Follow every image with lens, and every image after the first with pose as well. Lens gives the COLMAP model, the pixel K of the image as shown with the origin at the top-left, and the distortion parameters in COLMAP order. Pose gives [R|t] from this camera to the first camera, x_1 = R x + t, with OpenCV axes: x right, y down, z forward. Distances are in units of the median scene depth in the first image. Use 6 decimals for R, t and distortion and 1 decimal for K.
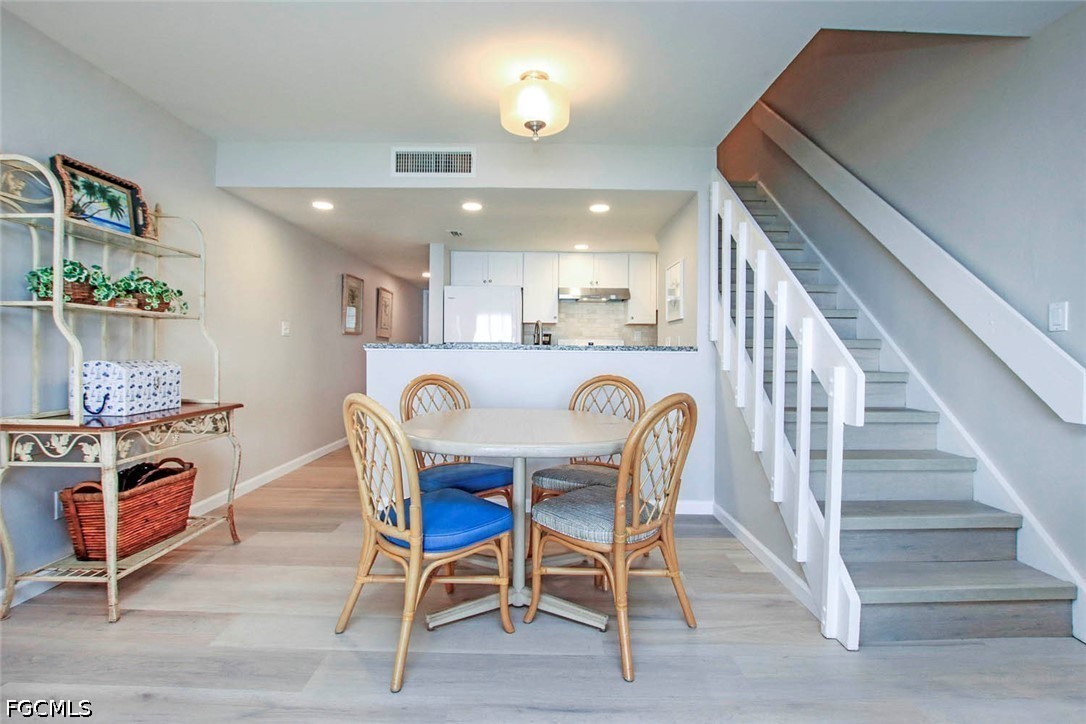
lens RADIAL K [[514.1, 0, 571.1], [0, 514.1, 346.6], [0, 0, 1]] dist [-0.027169, 0.004258]
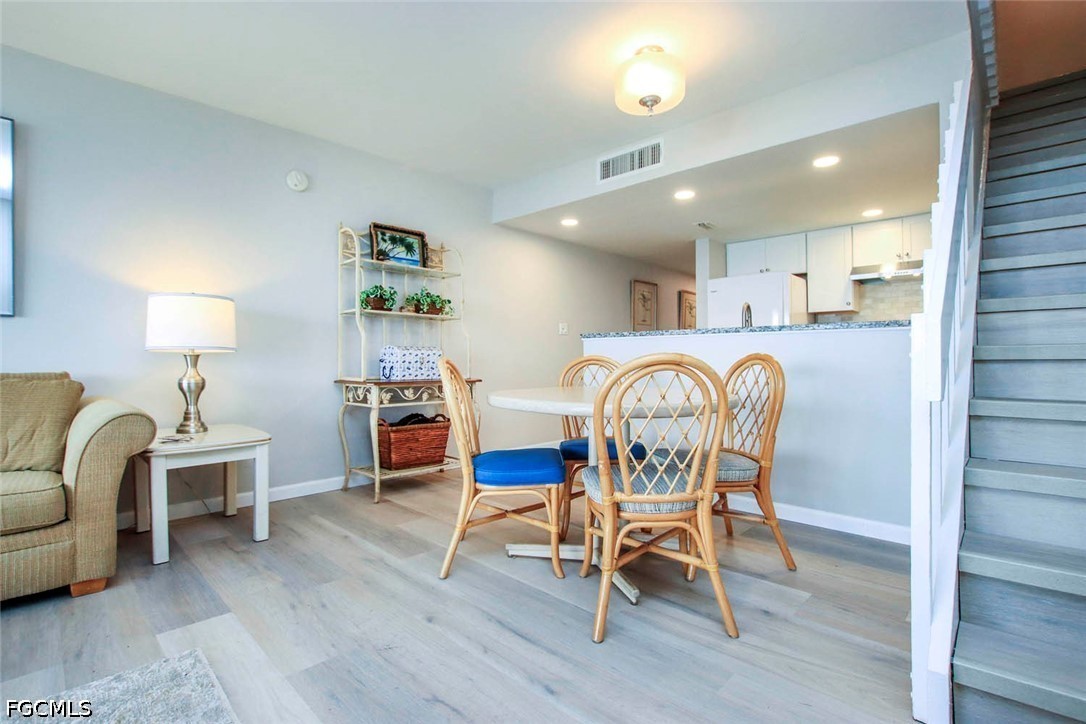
lens RADIAL K [[514.1, 0, 536.4], [0, 514.1, 357.0], [0, 0, 1]] dist [-0.027169, 0.004258]
pose [[0.712374, -0.015166, -0.701636, 0.482565], [0.015226, 0.999865, -0.006154, 0.072493], [0.701635, -0.006299, 0.712509, 0.143449]]
